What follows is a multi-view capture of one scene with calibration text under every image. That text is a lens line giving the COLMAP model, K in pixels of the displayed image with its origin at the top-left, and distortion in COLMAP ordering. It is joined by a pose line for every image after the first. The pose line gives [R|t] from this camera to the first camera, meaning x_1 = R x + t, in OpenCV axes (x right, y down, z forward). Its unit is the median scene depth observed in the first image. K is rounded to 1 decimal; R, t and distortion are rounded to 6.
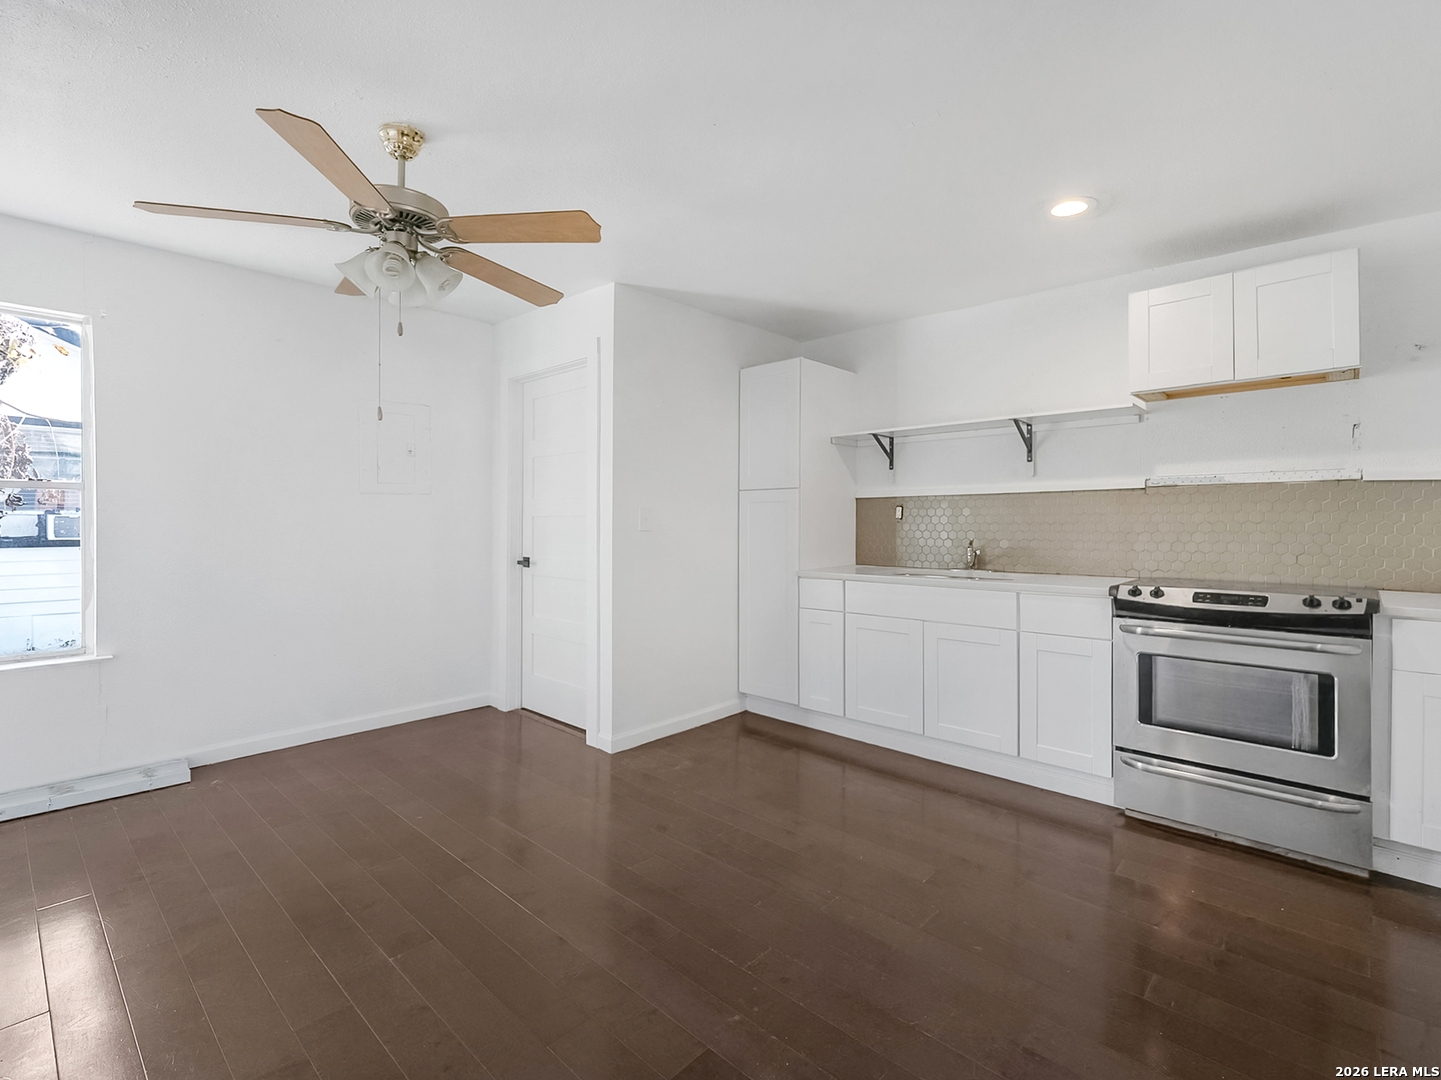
lens RADIAL K [[695.4, 0, 696.4], [0, 695.4, 535.8], [0, 0, 1]] dist [-0.000835, -0.000222]
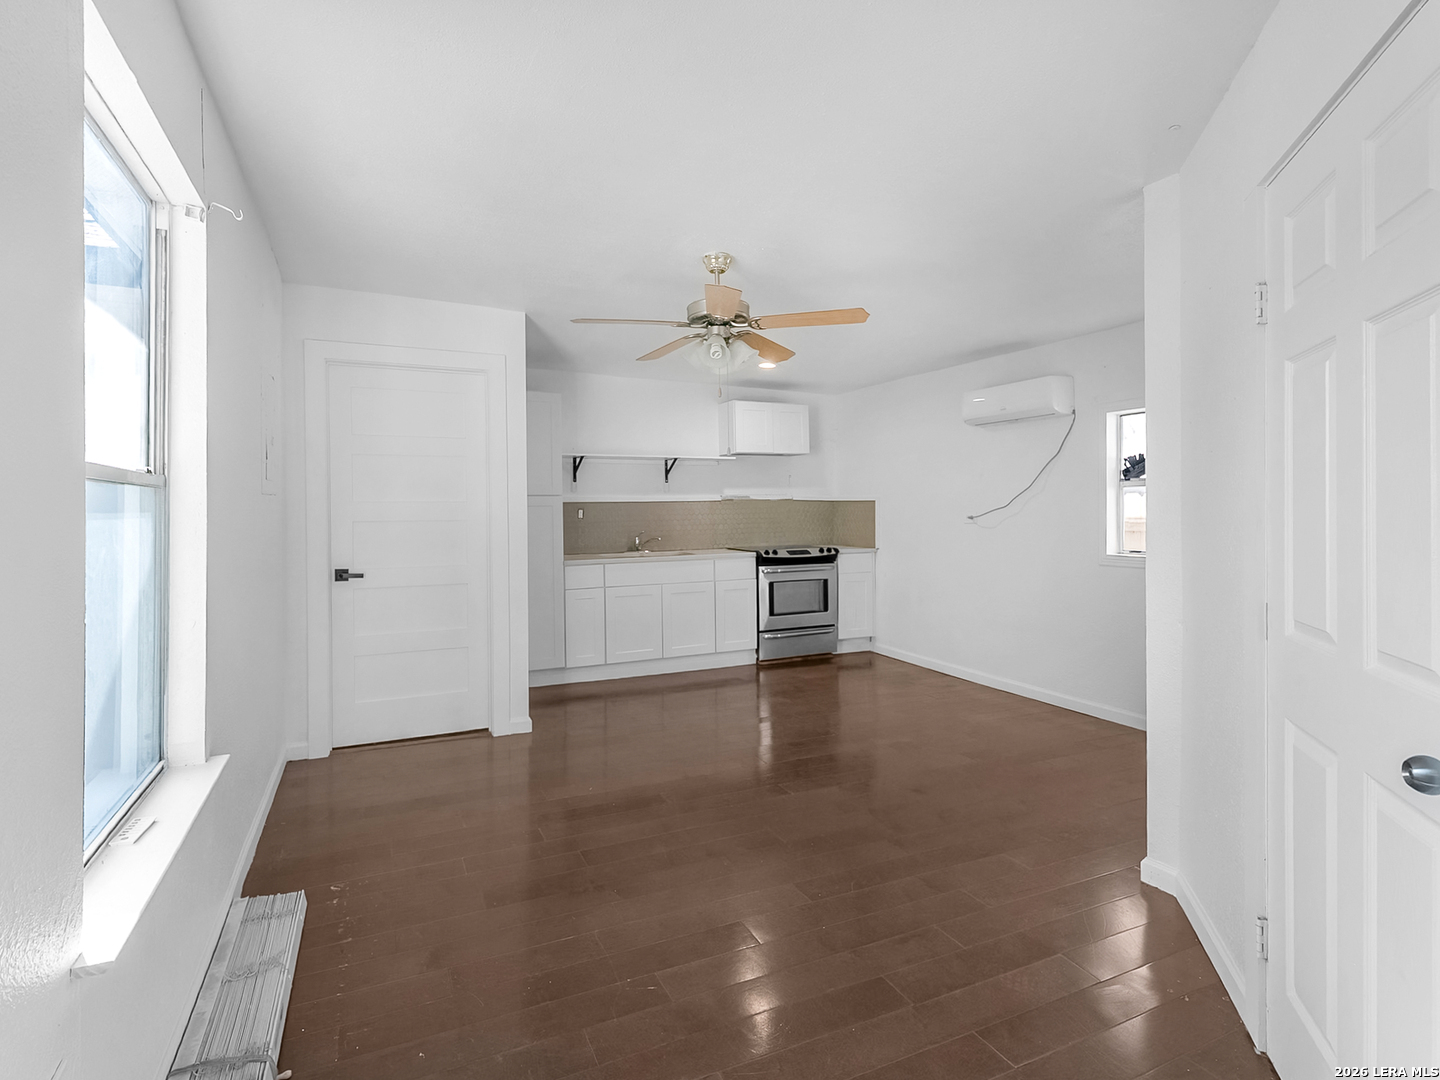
lens RADIAL K [[695.0, 0, 695.9], [0, 695.0, 535.8], [0, 0, 1]] dist [-0.000835, -0.000222]
pose [[0.365289, -0.034810, 0.930243, -1.331309], [0.030655, 0.999208, 0.025353, -0.027537], [-0.930389, 0.019255, 0.366067, 0.440523]]
